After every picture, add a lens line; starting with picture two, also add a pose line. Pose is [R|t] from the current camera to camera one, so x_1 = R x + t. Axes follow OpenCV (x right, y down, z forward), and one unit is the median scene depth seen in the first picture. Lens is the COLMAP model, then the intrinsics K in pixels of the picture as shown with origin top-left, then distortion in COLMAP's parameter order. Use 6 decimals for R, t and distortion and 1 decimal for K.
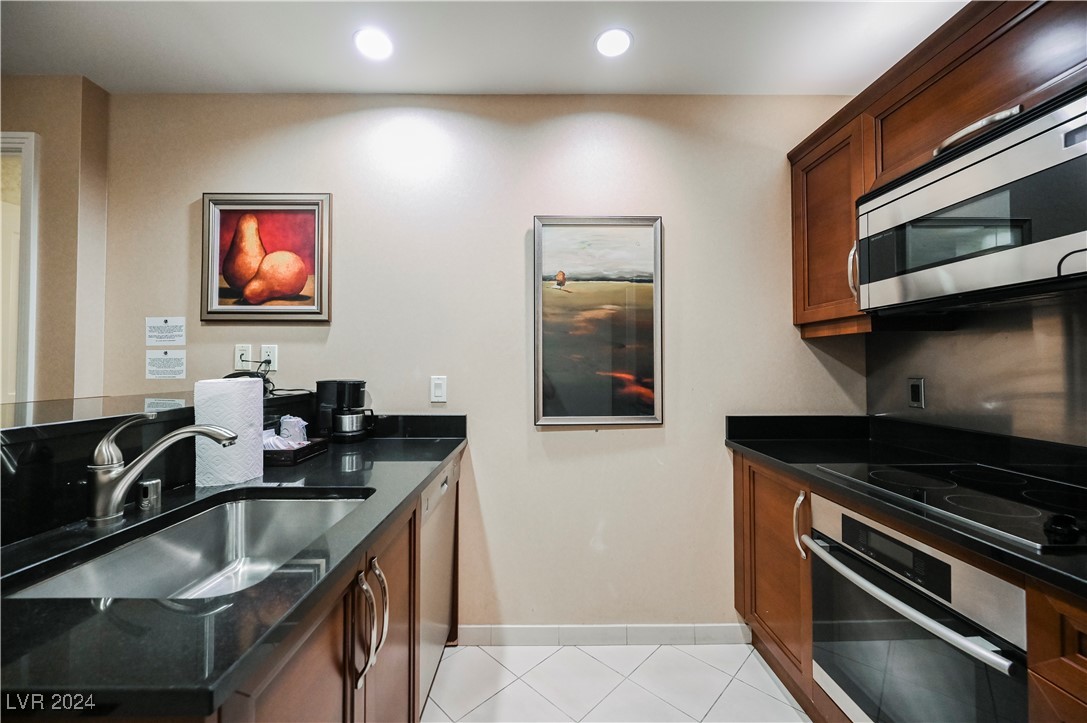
lens RADIAL K [[427.7, 0, 540.0], [0, 427.7, 356.8], [0, 0, 1]] dist [-0.000766, 0.000350]
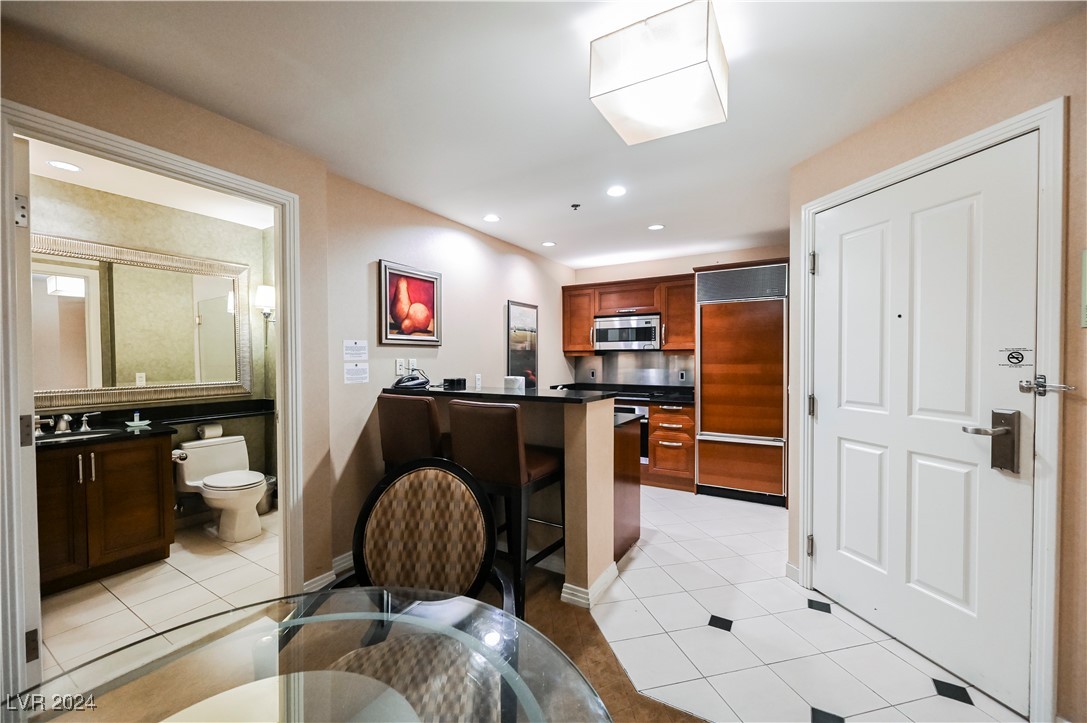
lens RADIAL K [[427.7, 0, 538.9], [0, 427.7, 366.7], [0, 0, 1]] dist [-0.000766, 0.000350]
pose [[0.519858, -0.019391, 0.854032, -1.829925], [-0.013149, 0.999442, 0.030697, -0.057529], [-0.854151, -0.027187, 0.519313, -0.282026]]
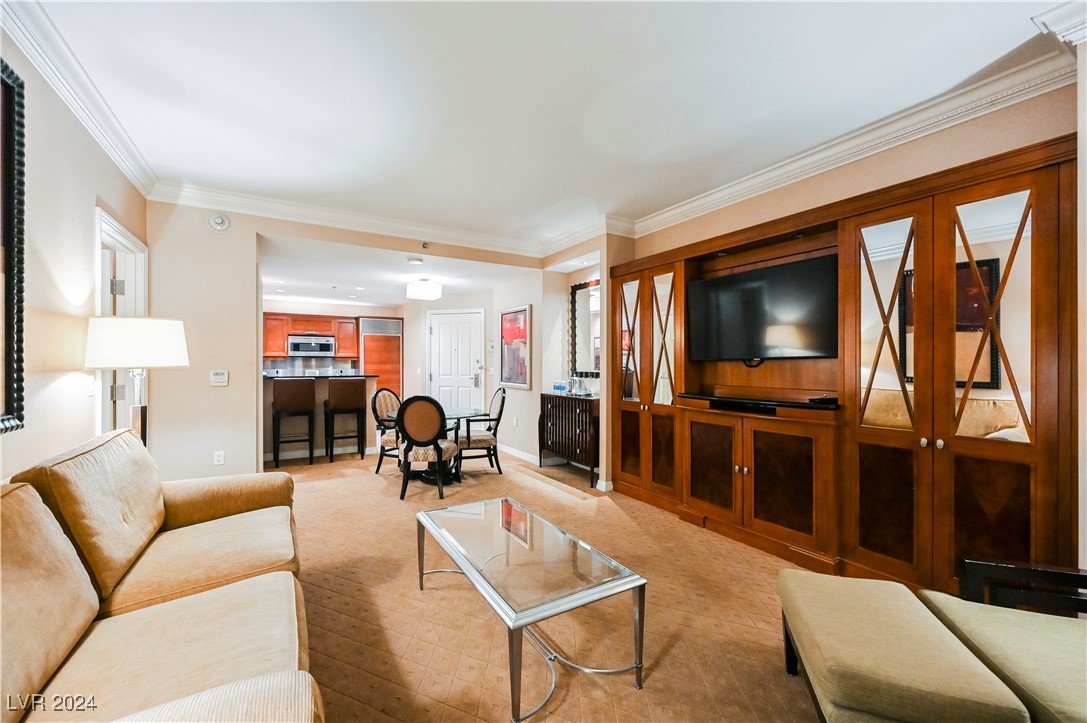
lens RADIAL K [[427.7, 0, 533.4], [0, 427.7, 364.7], [0, 0, 1]] dist [-0.000766, 0.000350]
pose [[-0.507084, -0.004605, 0.861884, -4.144079], [-0.018877, 0.999805, -0.005764, -0.020880], [-0.861690, -0.019192, -0.507073, 0.853525]]
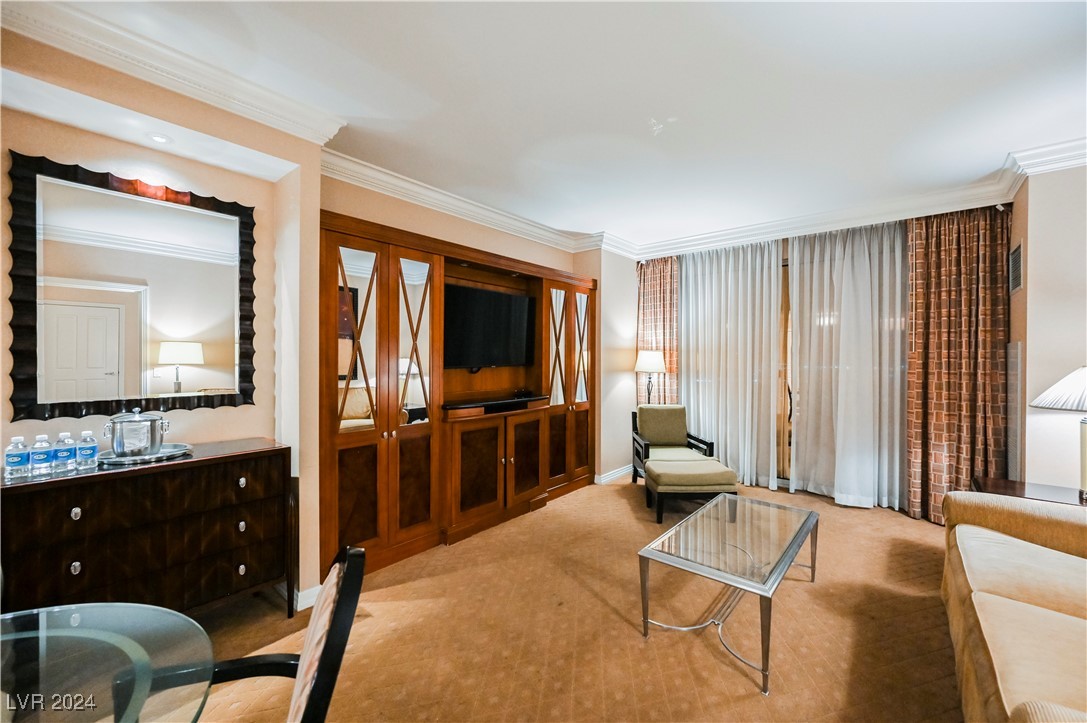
lens RADIAL K [[427.7, 0, 542.6], [0, 427.7, 360.7], [0, 0, 1]] dist [-0.000766, 0.000350]
pose [[-0.646375, 0.002871, -0.763014, -1.830838], [0.013272, 0.999884, -0.007481, -0.075641], [0.762904, -0.014962, -0.646338, 0.717085]]
